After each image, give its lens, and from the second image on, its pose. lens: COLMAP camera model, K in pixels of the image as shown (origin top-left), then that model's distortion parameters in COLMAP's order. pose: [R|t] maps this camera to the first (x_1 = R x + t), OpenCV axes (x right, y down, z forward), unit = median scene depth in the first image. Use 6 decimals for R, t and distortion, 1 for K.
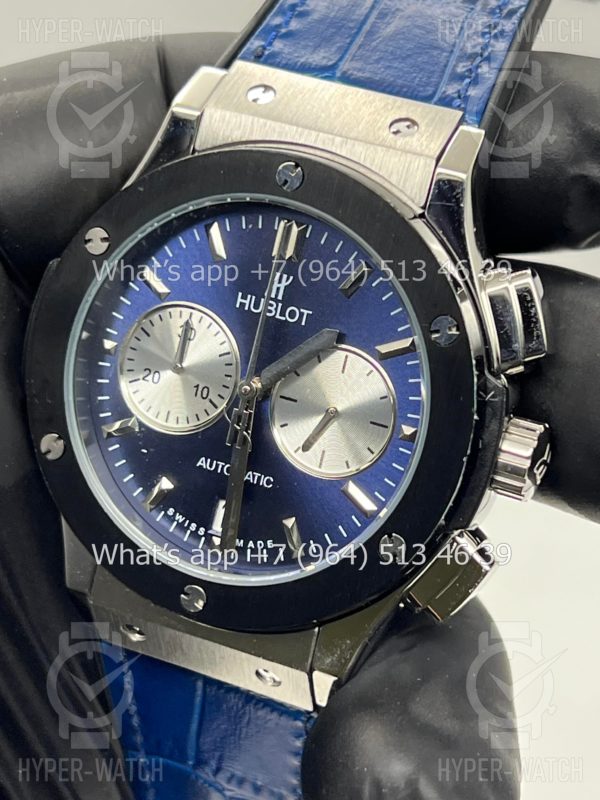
lens RADIAL K [[1889.1, 0, 301.6], [0, 1889.1, 405.8], [0, 0, 1]] dist [0.233858, 0.000000]
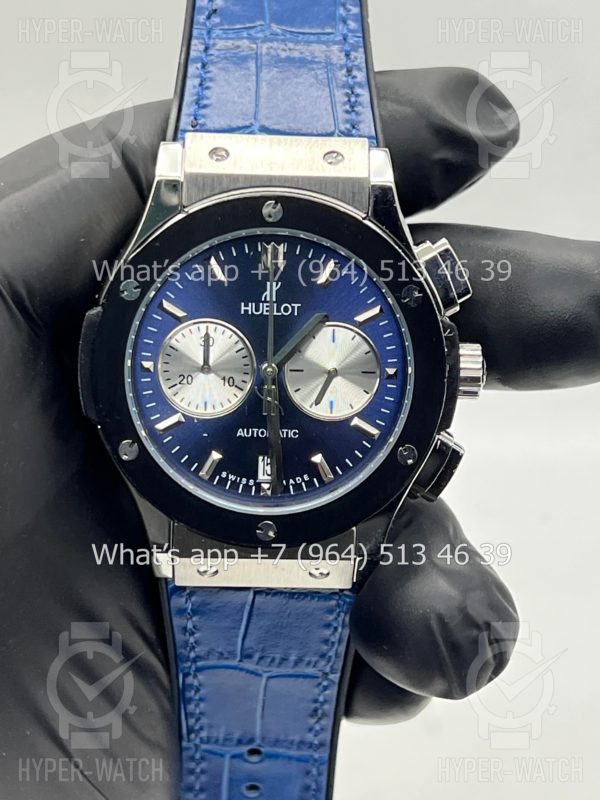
lens RADIAL K [[1889.1, 0, 296.8], [0, 1889.1, 397.0], [0, 0, 1]] dist [0.233858, 0.000000]
pose [[0.911467, -0.247596, 0.328519, -0.455523], [0.234103, 0.968857, 0.080689, -0.094431], [-0.338266, 0.003362, 0.941045, -0.277314]]
